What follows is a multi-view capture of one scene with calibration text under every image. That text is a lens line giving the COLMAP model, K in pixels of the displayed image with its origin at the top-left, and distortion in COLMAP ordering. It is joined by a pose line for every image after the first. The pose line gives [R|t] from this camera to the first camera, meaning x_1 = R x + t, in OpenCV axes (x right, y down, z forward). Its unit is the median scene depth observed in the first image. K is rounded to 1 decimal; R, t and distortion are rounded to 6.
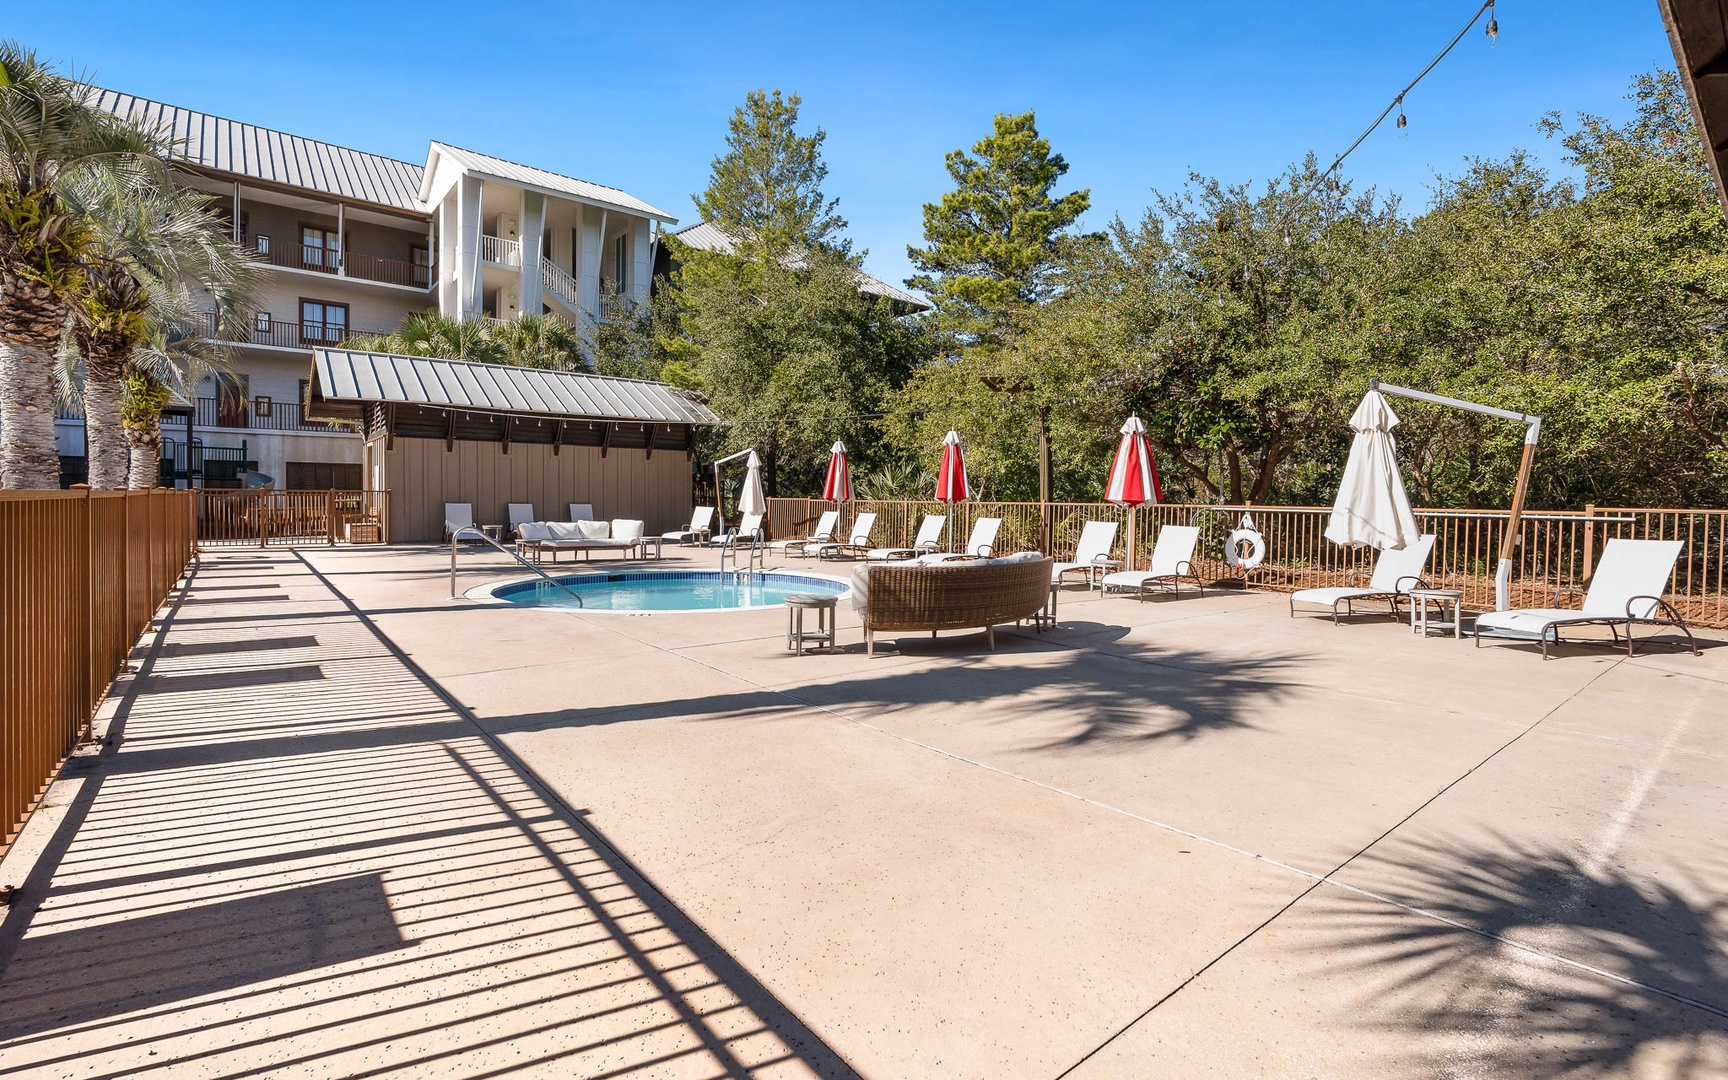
lens RADIAL K [[794.1, 0, 862.6], [0, 794.1, 520.0], [0, 0, 1]] dist [0.001676, 0.000304]
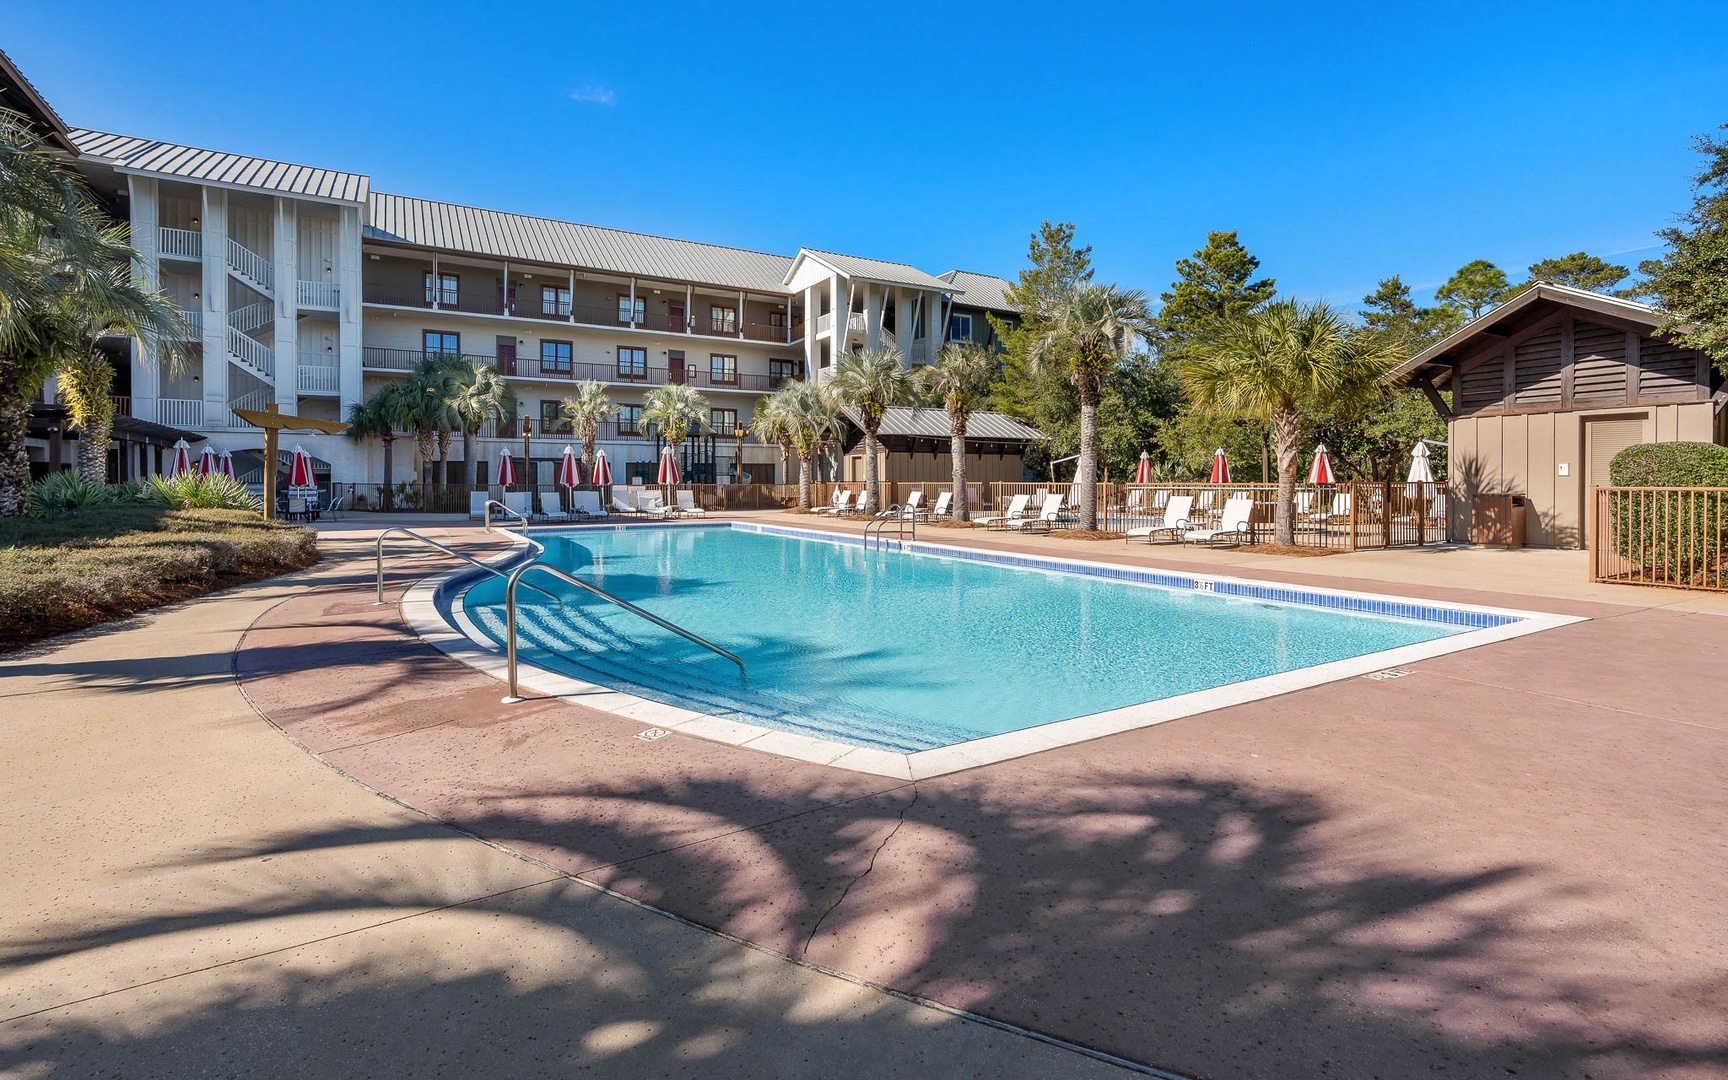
lens RADIAL K [[809.9, 0, 865.9], [0, 809.9, 494.8], [0, 0, 1]] dist [-0.000551, -0.000029]
pose [[0.989331, -0.005637, -0.145574, -0.324763], [0.003480, 0.999880, -0.015067, 0.021485], [0.145642, 0.014400, 0.989233, -0.782542]]
